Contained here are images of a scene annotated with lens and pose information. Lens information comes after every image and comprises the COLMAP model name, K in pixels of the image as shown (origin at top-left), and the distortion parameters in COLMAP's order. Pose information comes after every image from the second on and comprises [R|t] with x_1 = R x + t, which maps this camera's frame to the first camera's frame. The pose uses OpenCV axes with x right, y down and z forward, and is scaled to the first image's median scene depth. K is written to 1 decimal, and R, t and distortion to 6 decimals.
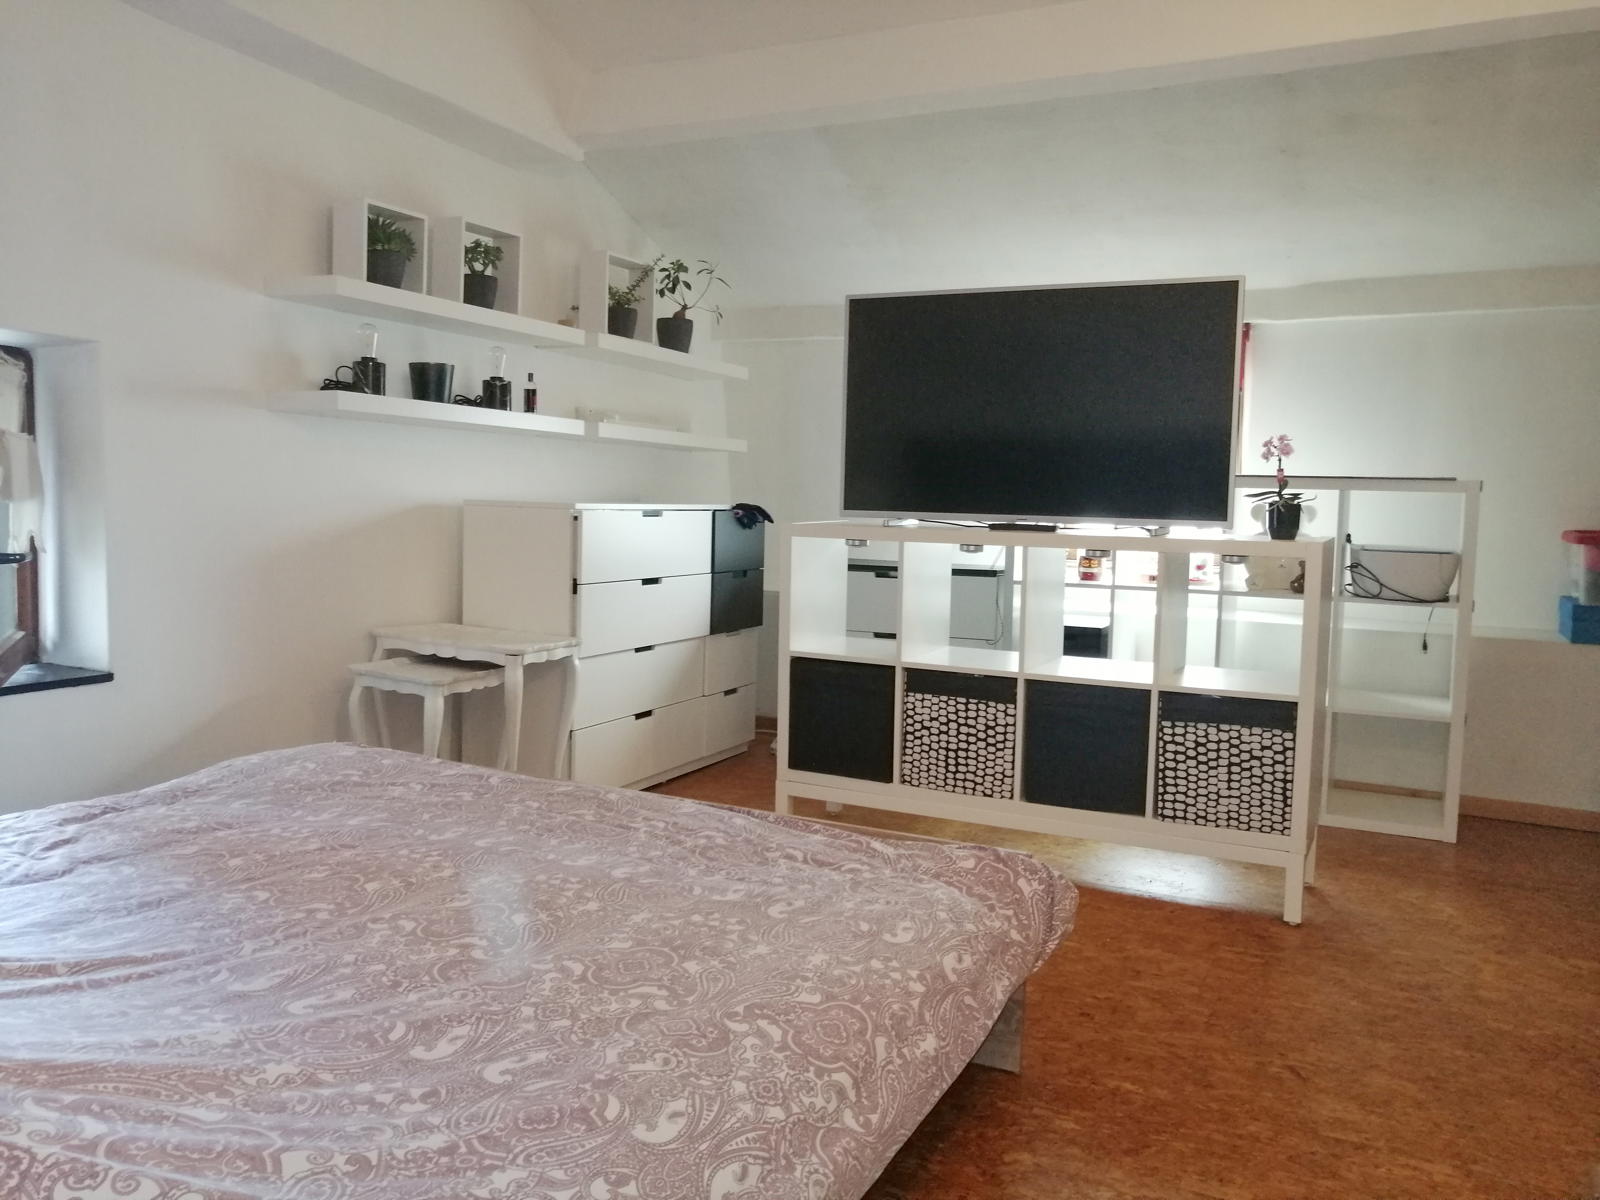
lens RADIAL K [[1267.7, 0, 796.7], [0, 1267.7, 596.8], [0, 0, 1]] dist [0.007745, 0.004282]
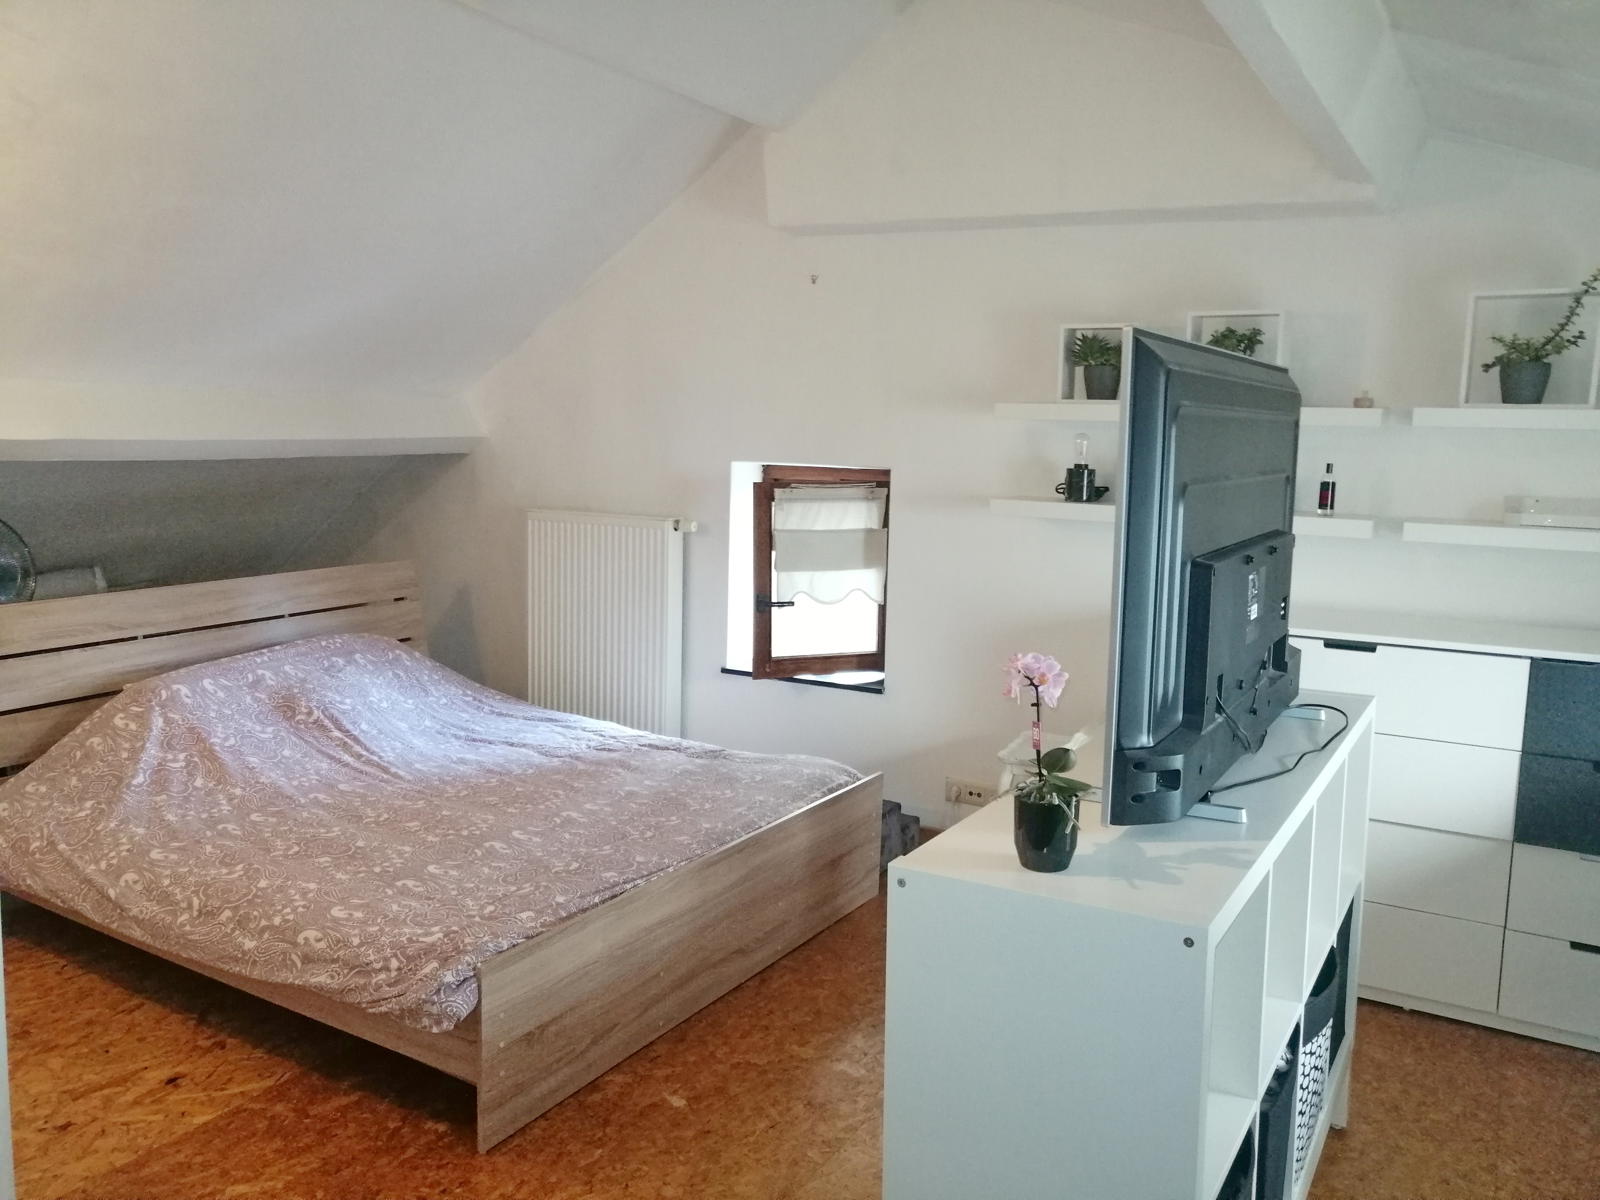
lens RADIAL K [[1267.7, 0, 797.1], [0, 1267.7, 596.7], [0, 0, 1]] dist [0.007745, 0.004282]
pose [[-0.084374, 0.098701, -0.991534, 1.776693], [-0.100660, 0.989147, 0.107030, -0.379966], [0.991337, 0.108838, -0.073523, 1.910123]]
